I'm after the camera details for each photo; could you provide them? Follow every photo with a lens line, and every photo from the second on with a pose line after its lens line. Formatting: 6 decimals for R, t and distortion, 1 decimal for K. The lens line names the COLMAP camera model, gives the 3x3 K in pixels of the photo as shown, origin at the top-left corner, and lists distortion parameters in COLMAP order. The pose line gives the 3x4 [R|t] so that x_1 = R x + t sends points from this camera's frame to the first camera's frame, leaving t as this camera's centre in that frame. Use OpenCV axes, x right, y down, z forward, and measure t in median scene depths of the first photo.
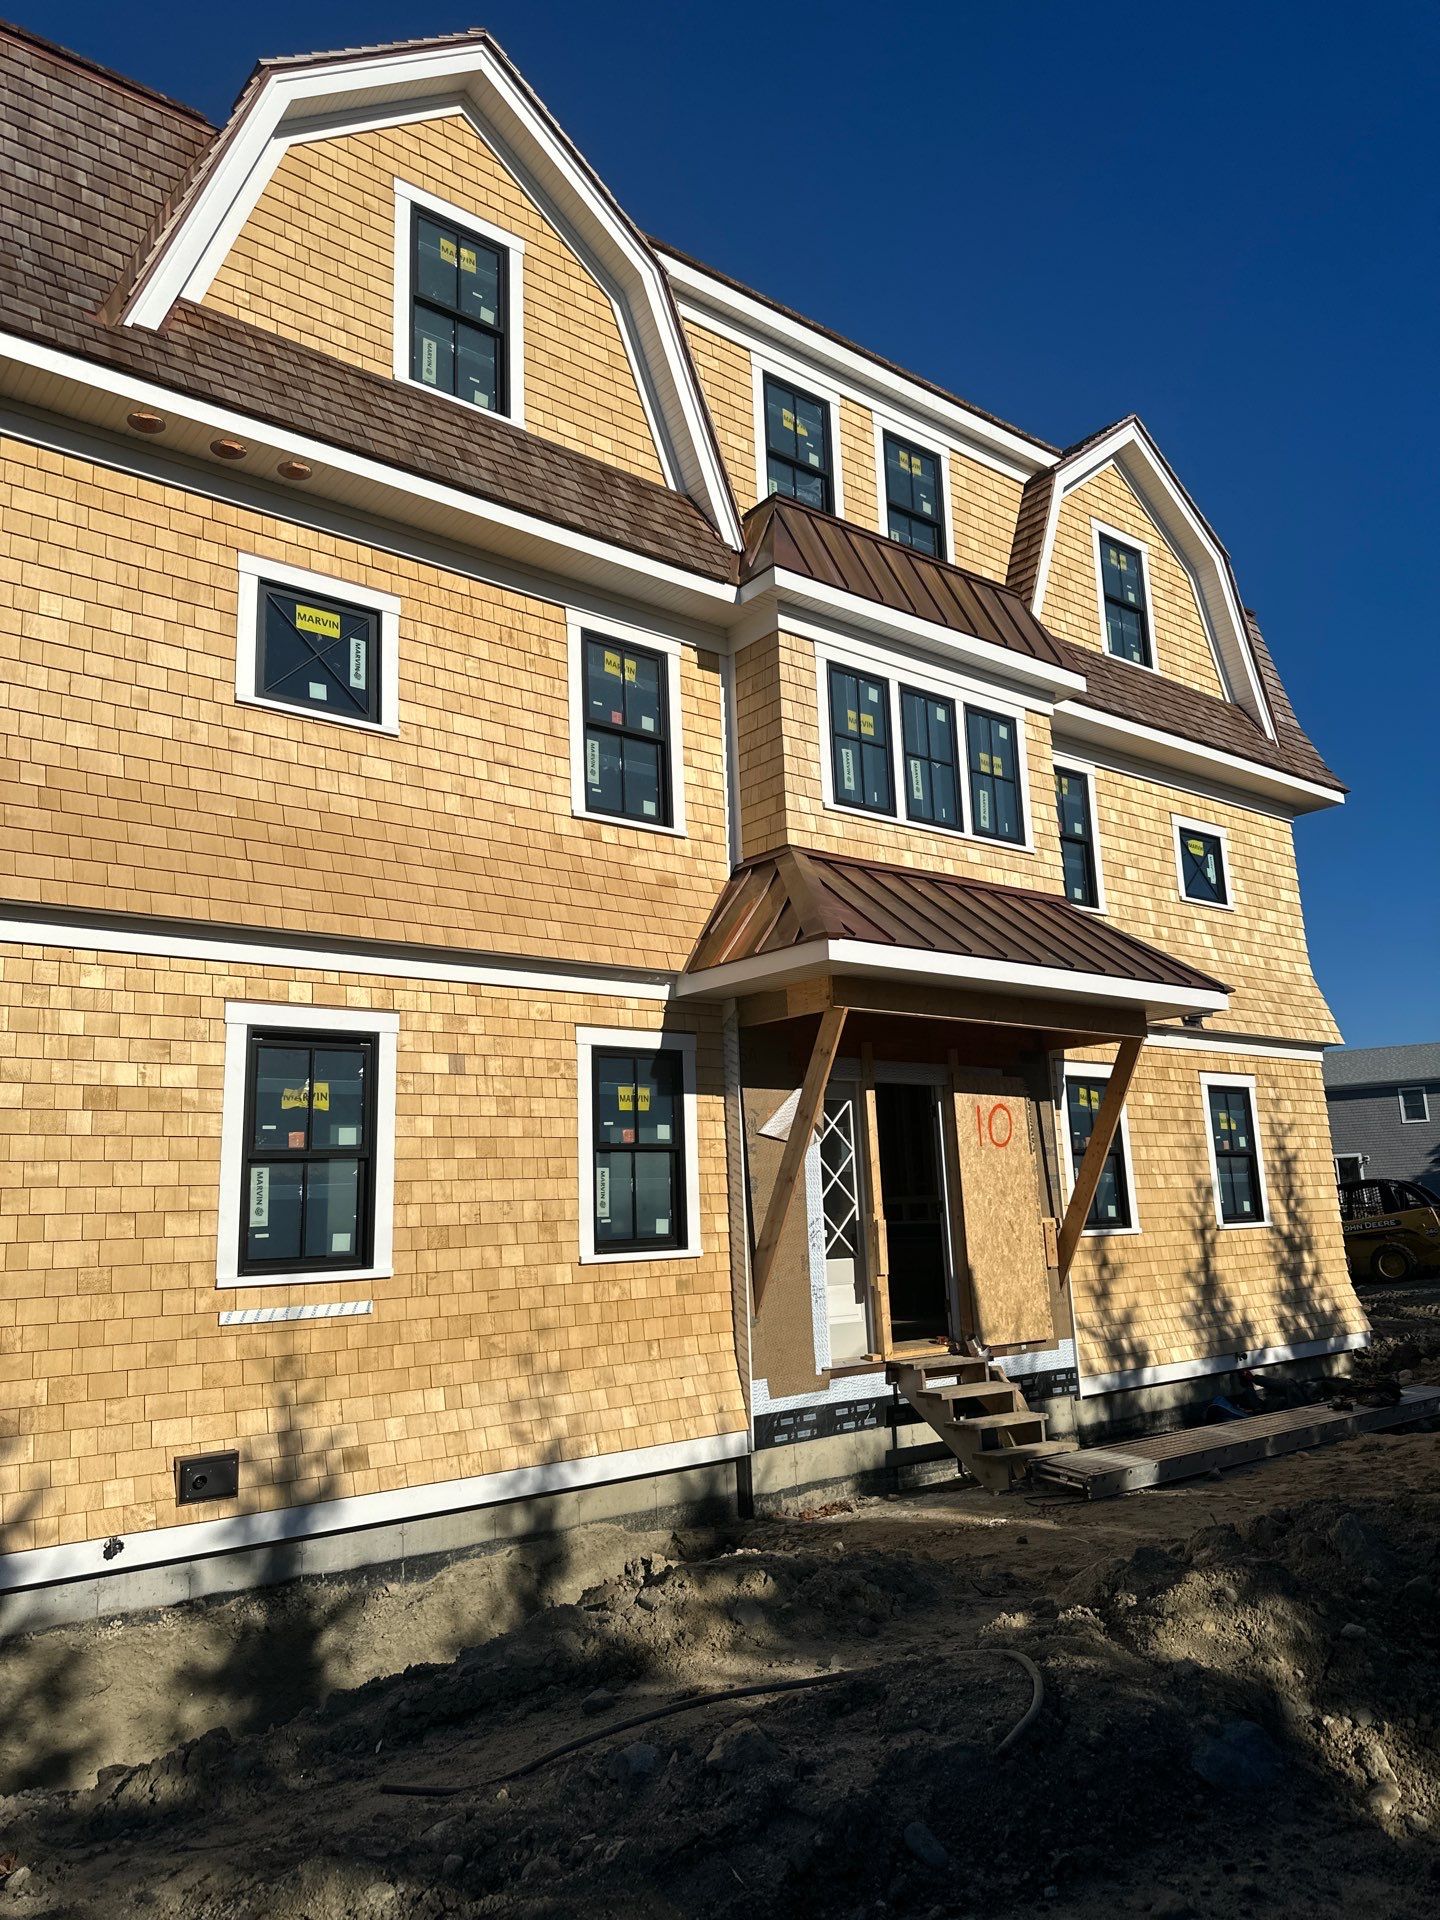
lens RADIAL K [[1356.2, 0, 721.2], [0, 1356.2, 954.6], [0, 0, 1]] dist [0.053010, -0.007928]
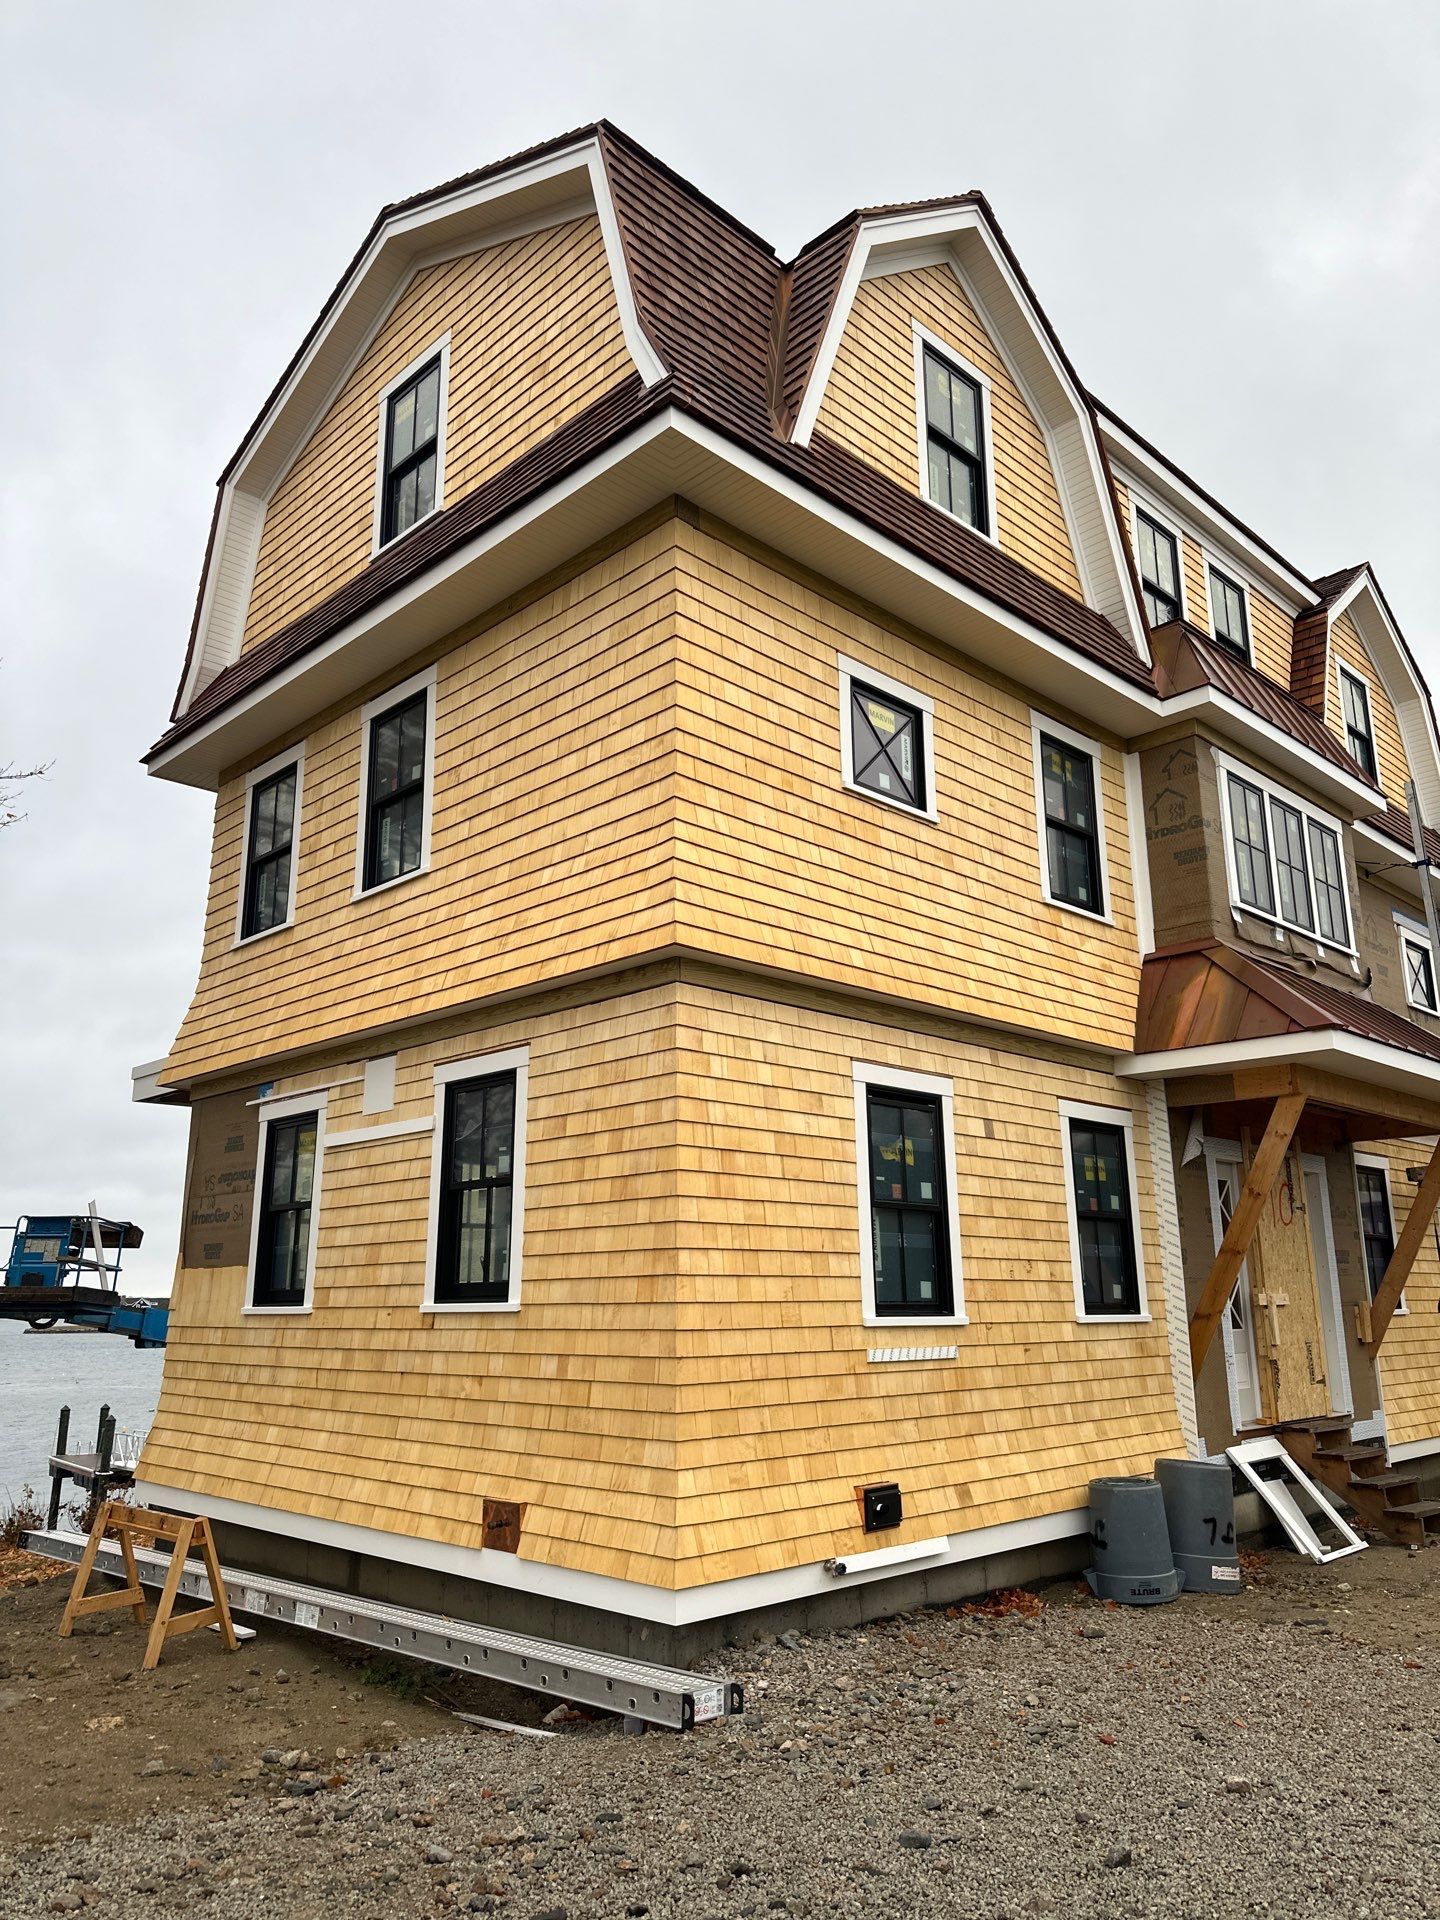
lens RADIAL K [[1356.2, 0, 716.8], [0, 1356.2, 952.5], [0, 0, 1]] dist [0.053010, -0.007928]
pose [[0.995878, 0.055721, 0.071568, -0.515672], [-0.051758, 0.997084, -0.056081, 0.013631], [-0.074484, 0.052146, 0.995858, -0.069087]]
